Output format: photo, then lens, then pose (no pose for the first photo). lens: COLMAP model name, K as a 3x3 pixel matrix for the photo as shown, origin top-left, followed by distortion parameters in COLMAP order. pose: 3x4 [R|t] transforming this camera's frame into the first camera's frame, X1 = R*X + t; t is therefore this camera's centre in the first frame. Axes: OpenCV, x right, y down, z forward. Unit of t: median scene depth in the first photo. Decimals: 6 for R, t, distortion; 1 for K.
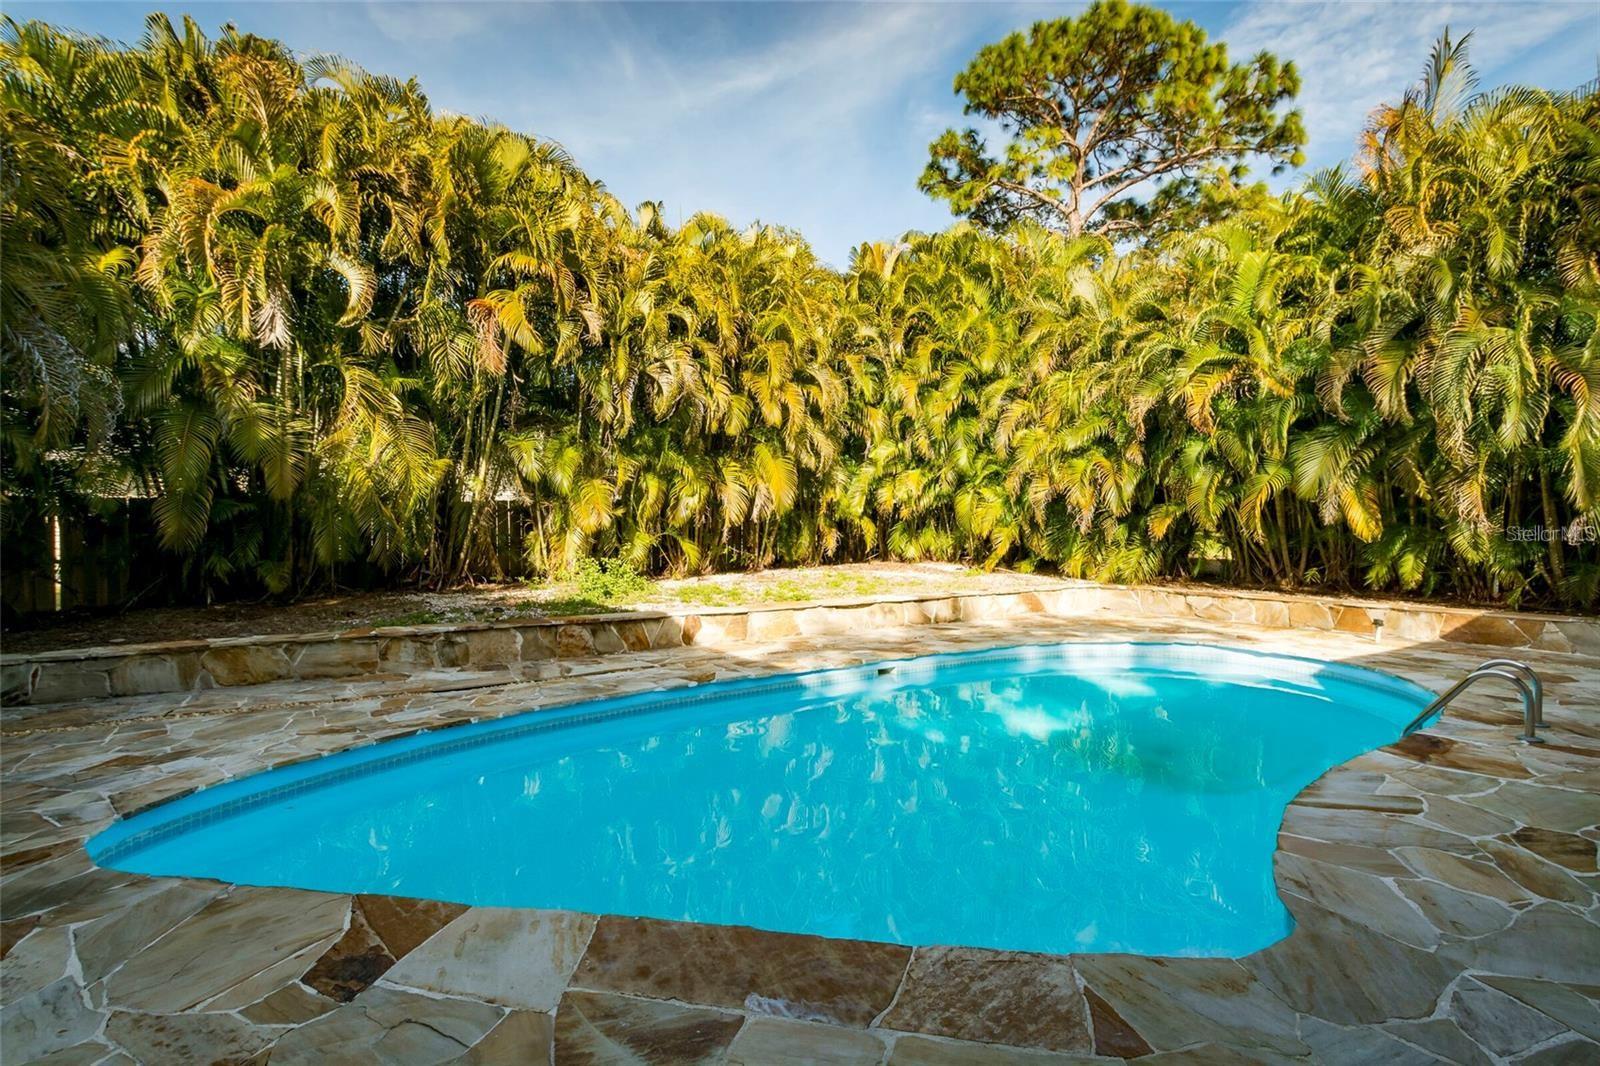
lens RADIAL K [[755.4, 0, 816.3], [0, 755.4, 534.0], [0, 0, 1]] dist [0.018830, -0.010878]
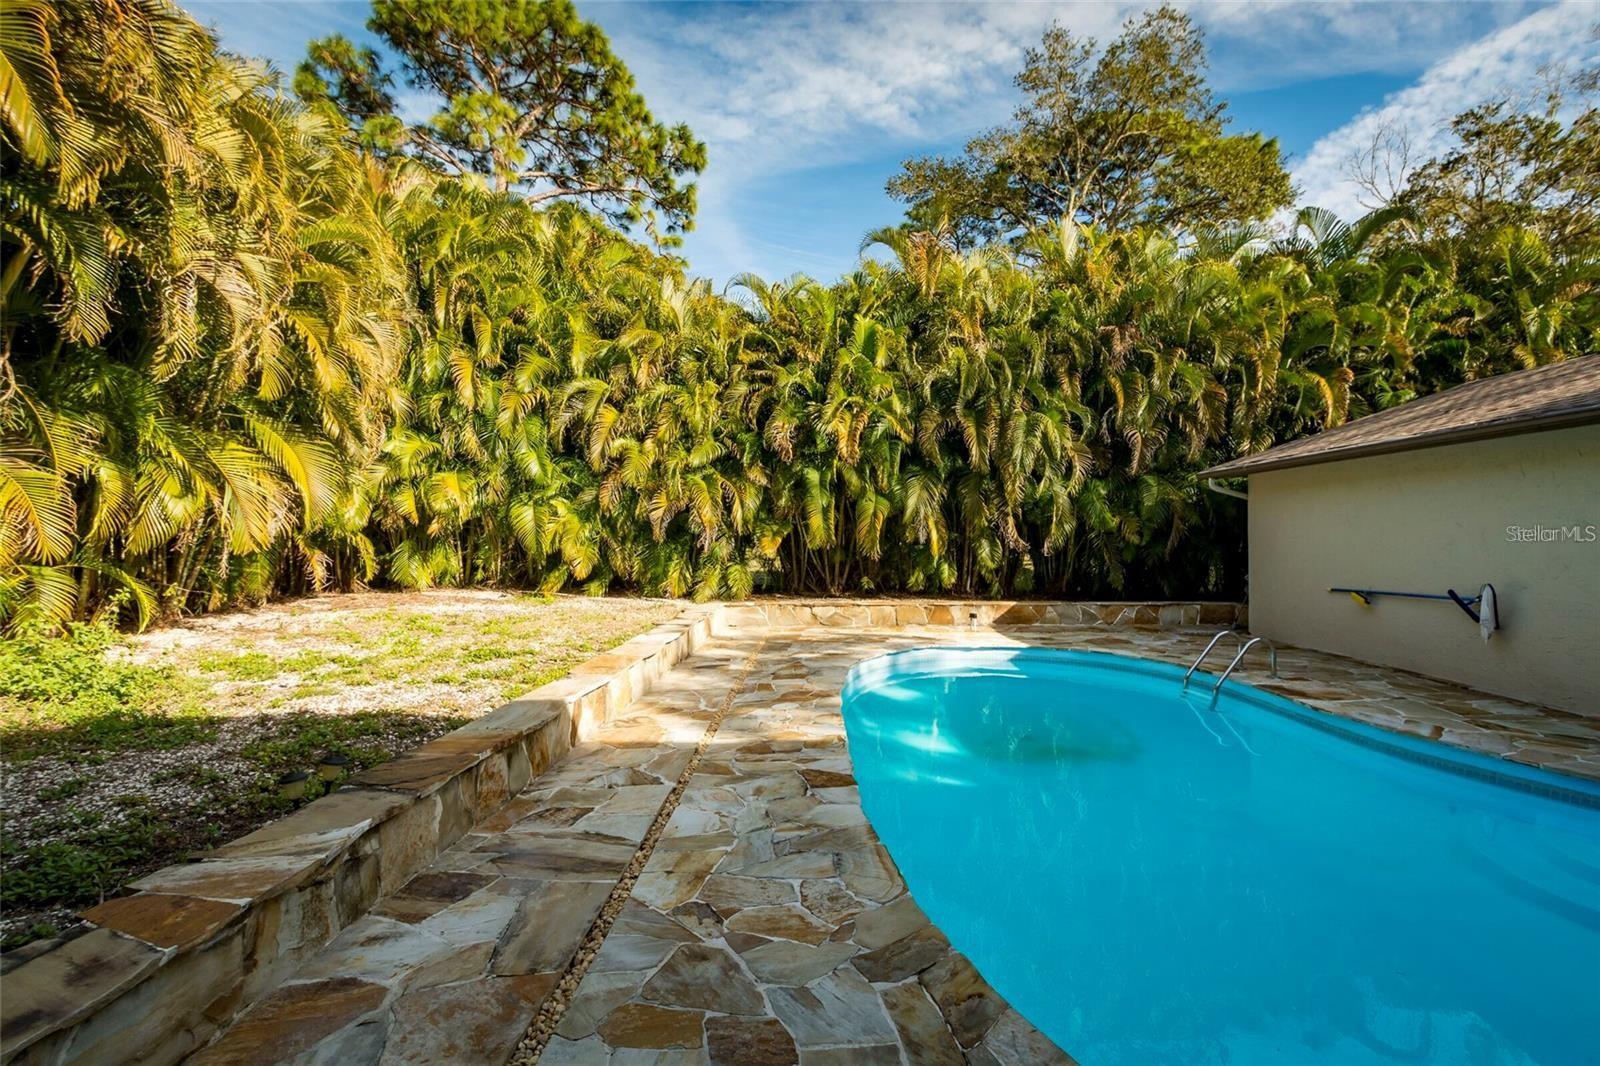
lens RADIAL K [[755.4, 0, 807.8], [0, 755.4, 539.6], [0, 0, 1]] dist [0.018830, -0.010878]
pose [[0.584298, -0.005586, 0.811520, -0.374859], [0.009065, 0.999959, 0.000356, -0.016262], [-0.811488, 0.007148, 0.584325, 0.311675]]
